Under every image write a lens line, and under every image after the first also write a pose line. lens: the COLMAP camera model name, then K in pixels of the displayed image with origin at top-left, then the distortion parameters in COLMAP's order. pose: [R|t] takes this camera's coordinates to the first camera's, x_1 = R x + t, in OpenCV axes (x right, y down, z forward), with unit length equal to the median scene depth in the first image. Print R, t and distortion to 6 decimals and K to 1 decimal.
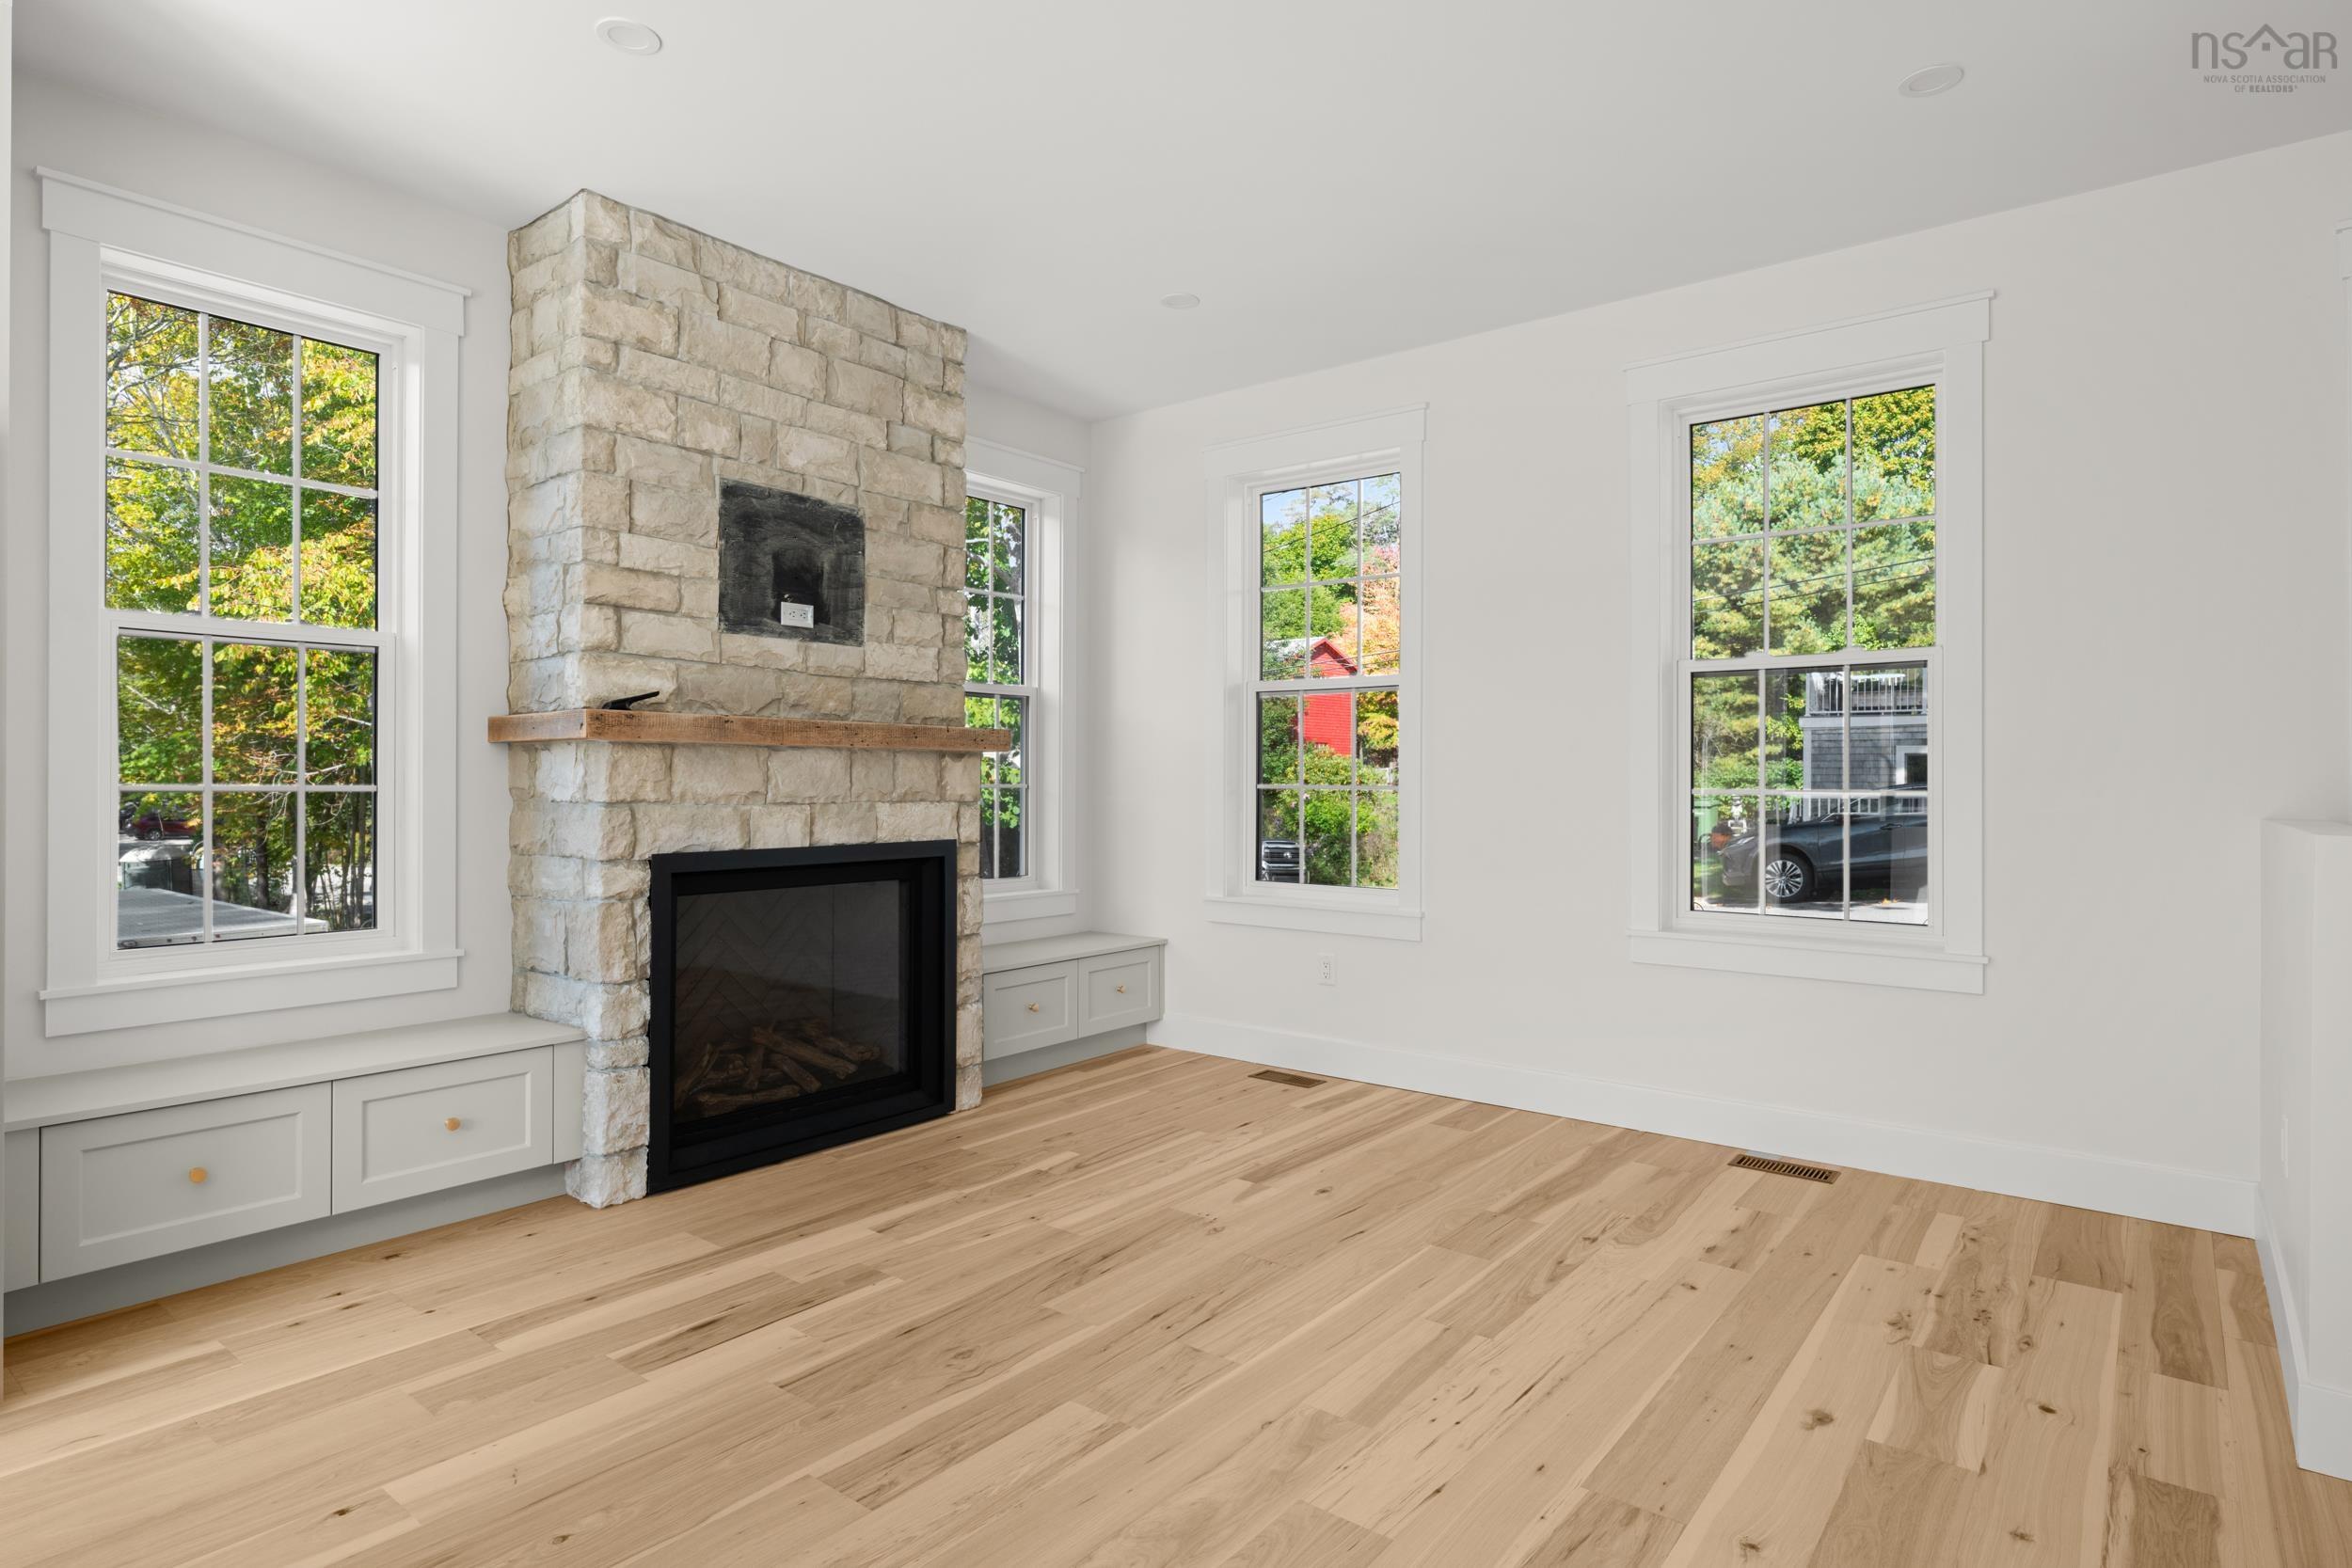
lens RADIAL K [[1244.3, 0, 1182.6], [0, 1244.3, 777.7], [0, 0, 1]] dist [-0.001564, 0.000117]
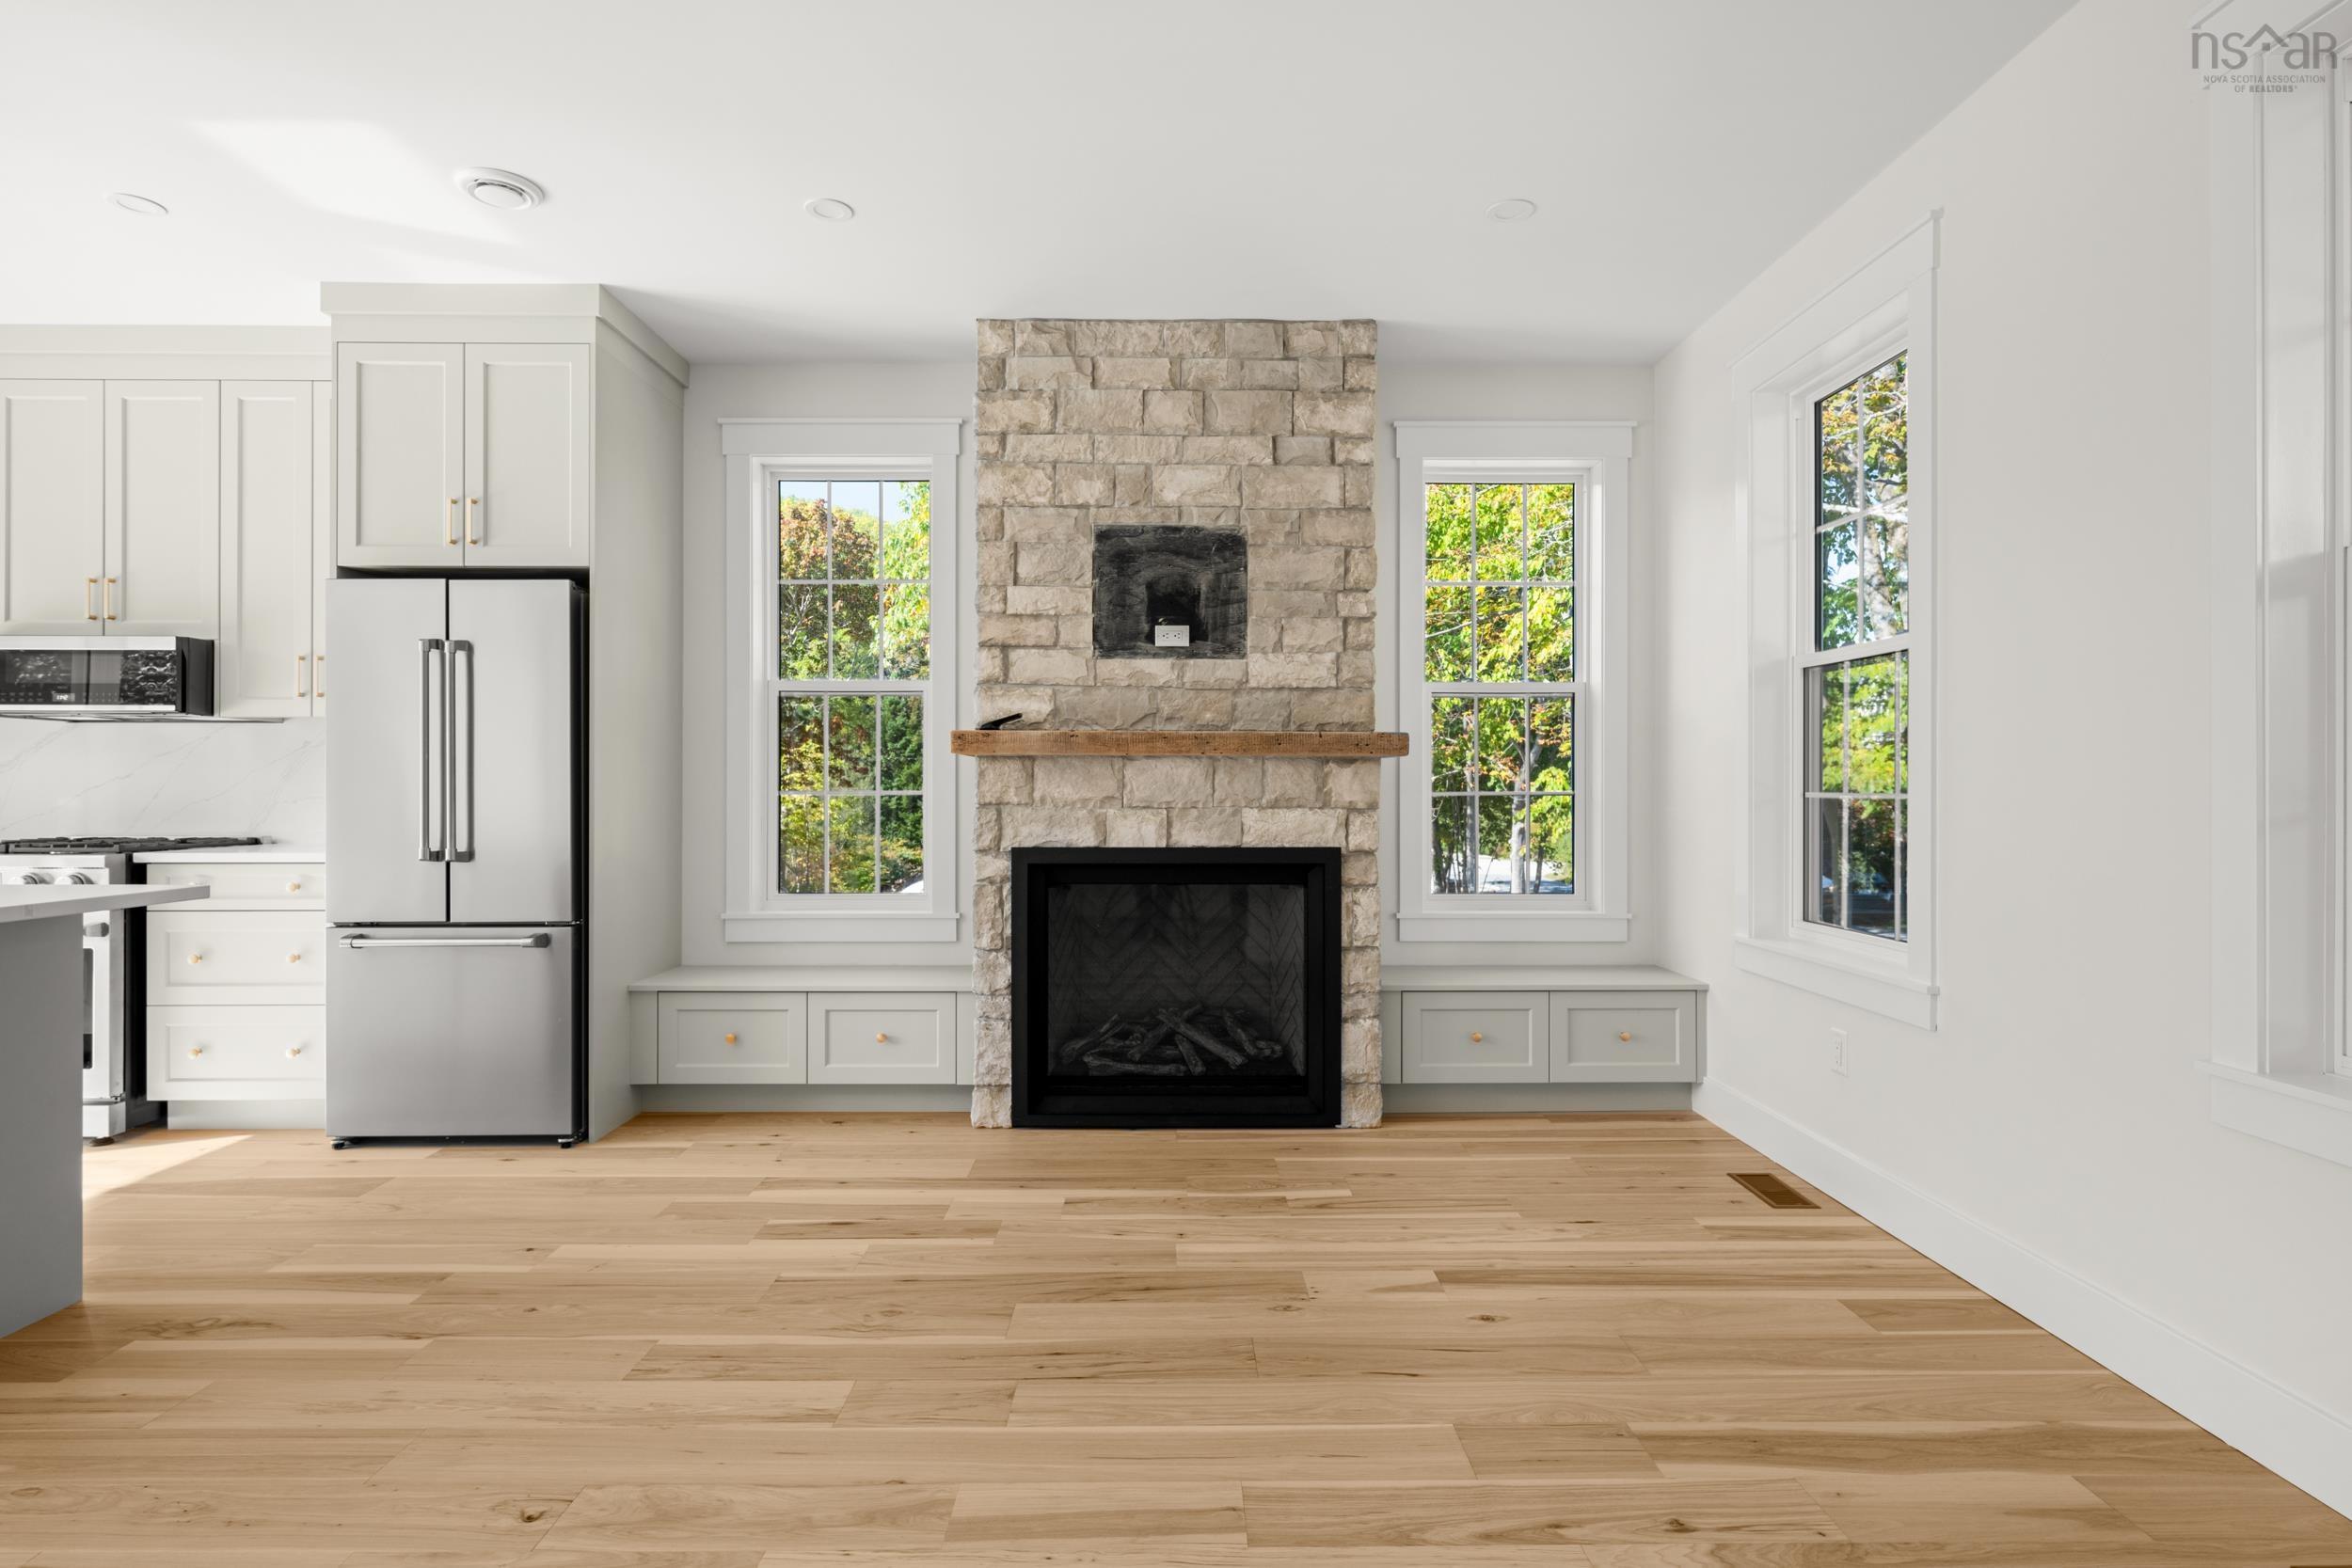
lens RADIAL K [[1182.5, 0, 1178.7], [0, 1182.5, 786.5], [0, 0, 1]] dist [0.000385, 0.000255]
pose [[0.626278, -0.001776, -0.779598, 0.530709], [0.001564, 0.999998, -0.001021, 0.003181], [0.779598, -0.000580, 0.626280, 0.368795]]
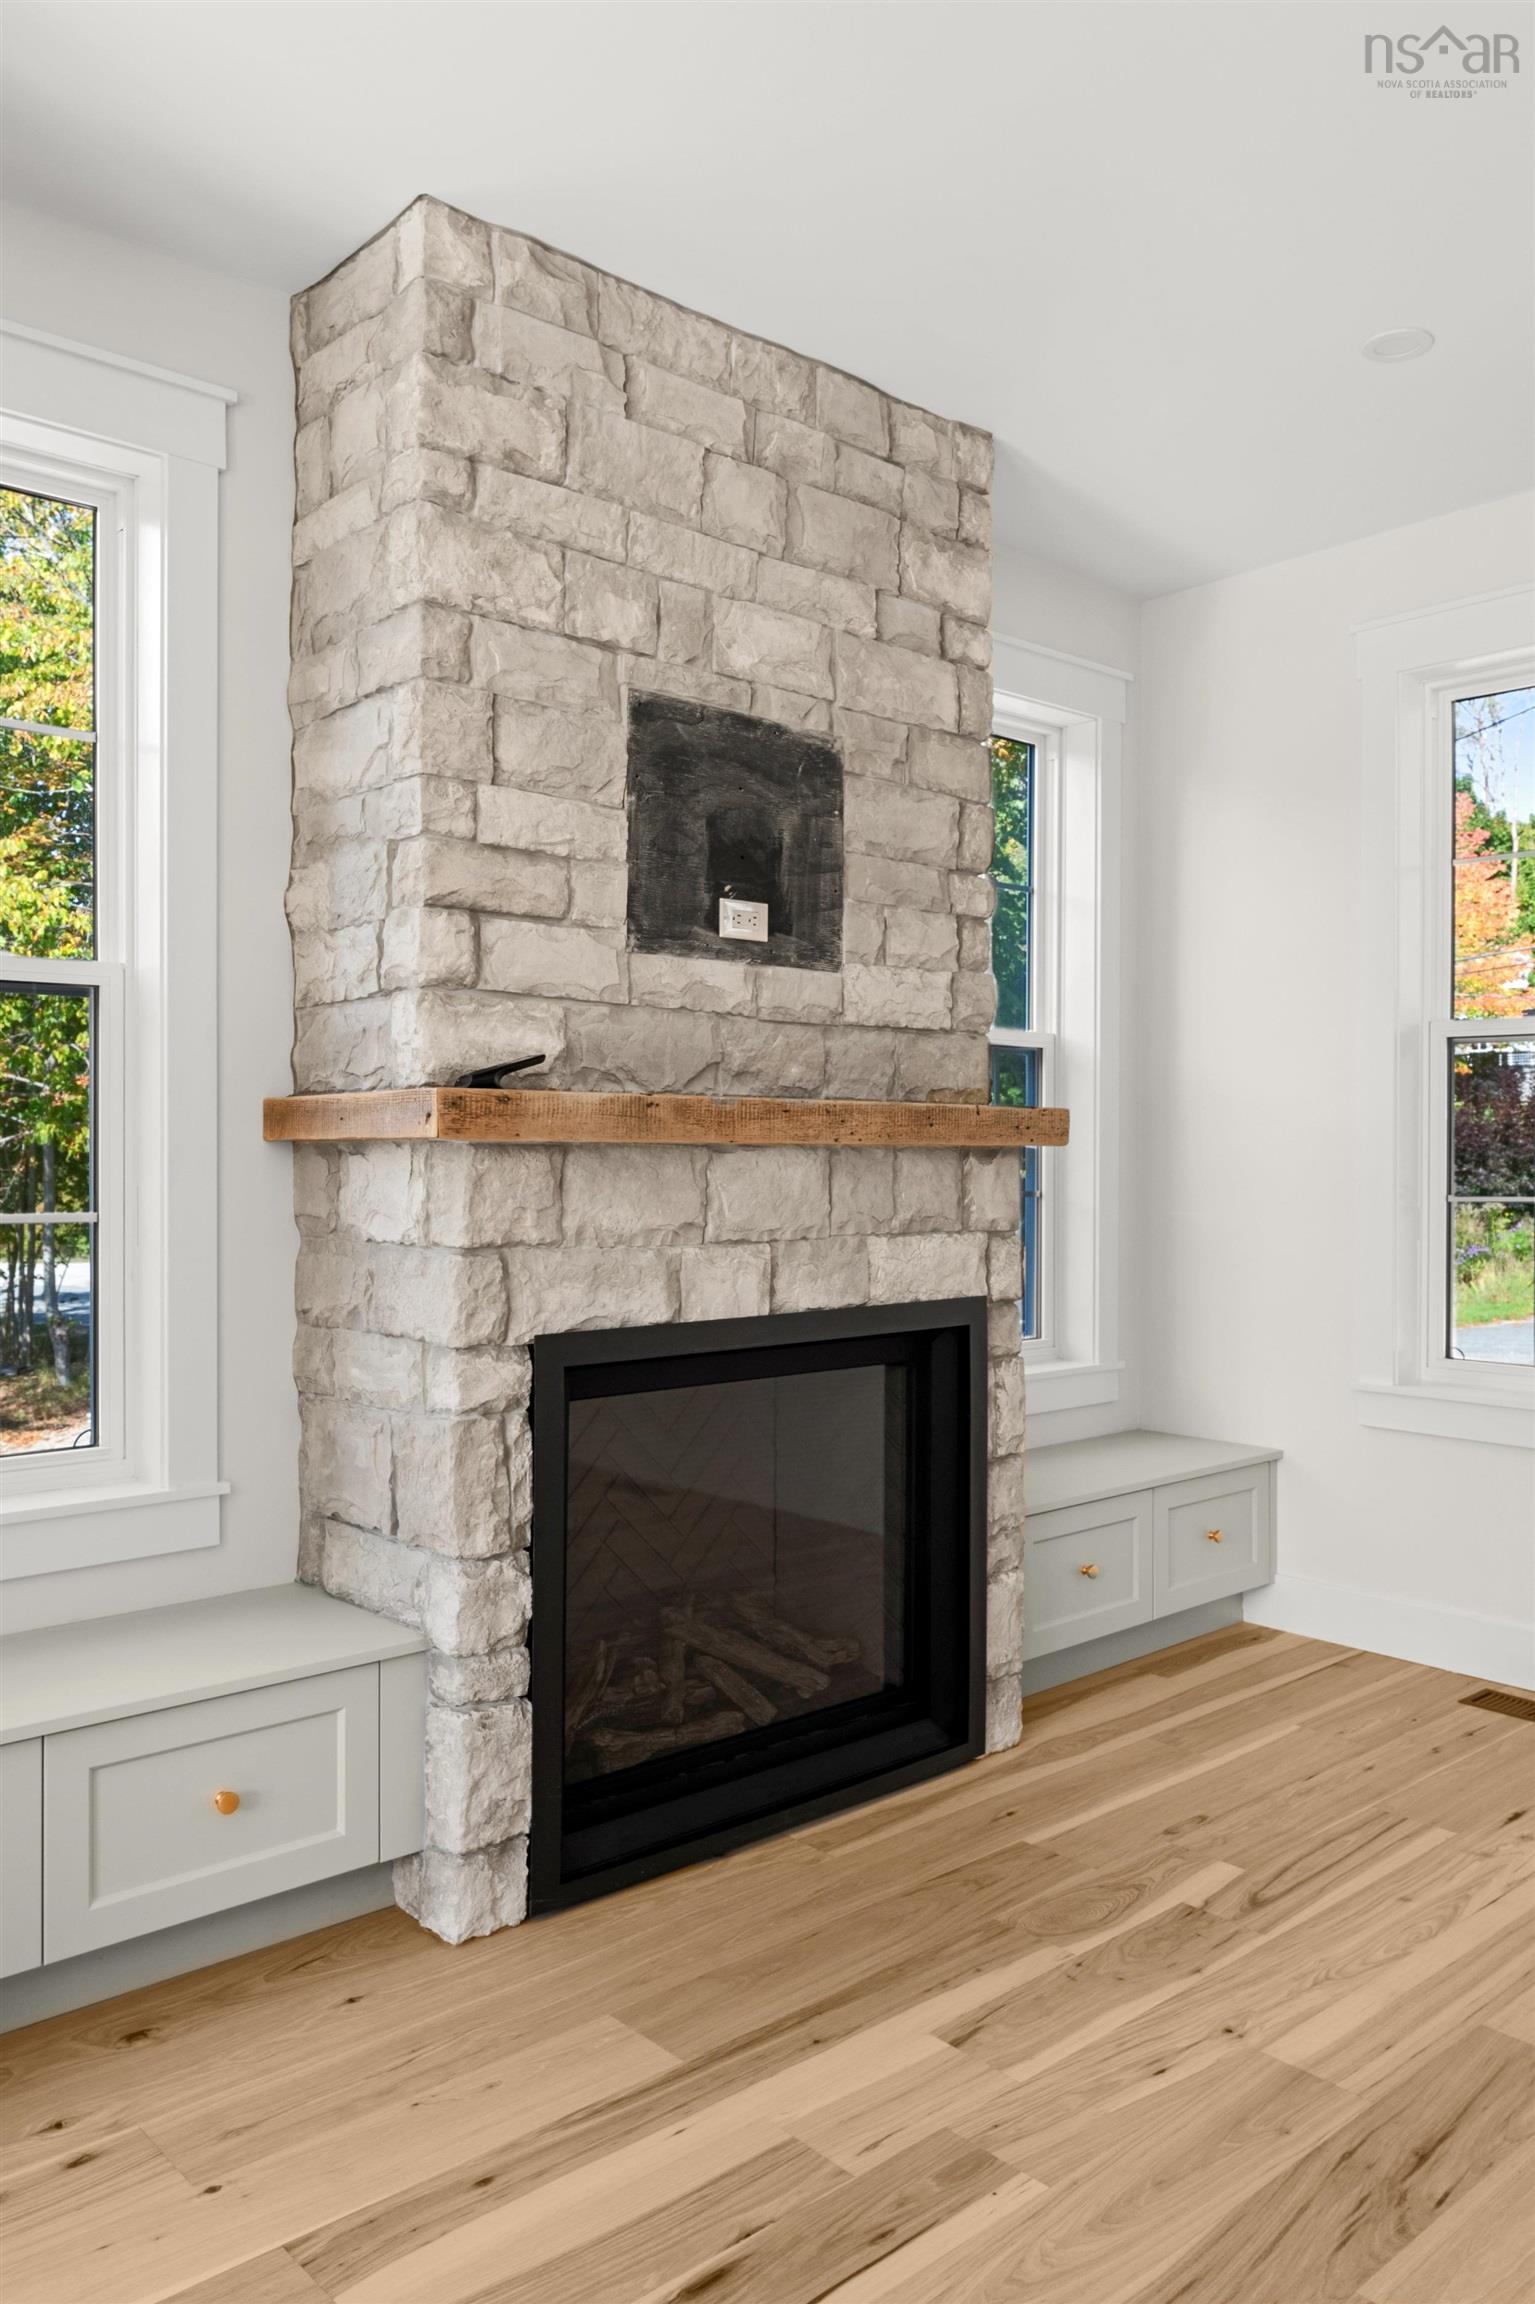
lens RADIAL K [[1695.9, 0, 769.1], [0, 1695.9, 1159.4], [0, 0, 1]] dist [0.000343, 0.000790]
pose [[0.985380, 0.000276, -0.170371, -0.168473], [0.000863, 0.999978, 0.006610, -0.023775], [0.170369, -0.006661, 0.985358, 0.218706]]
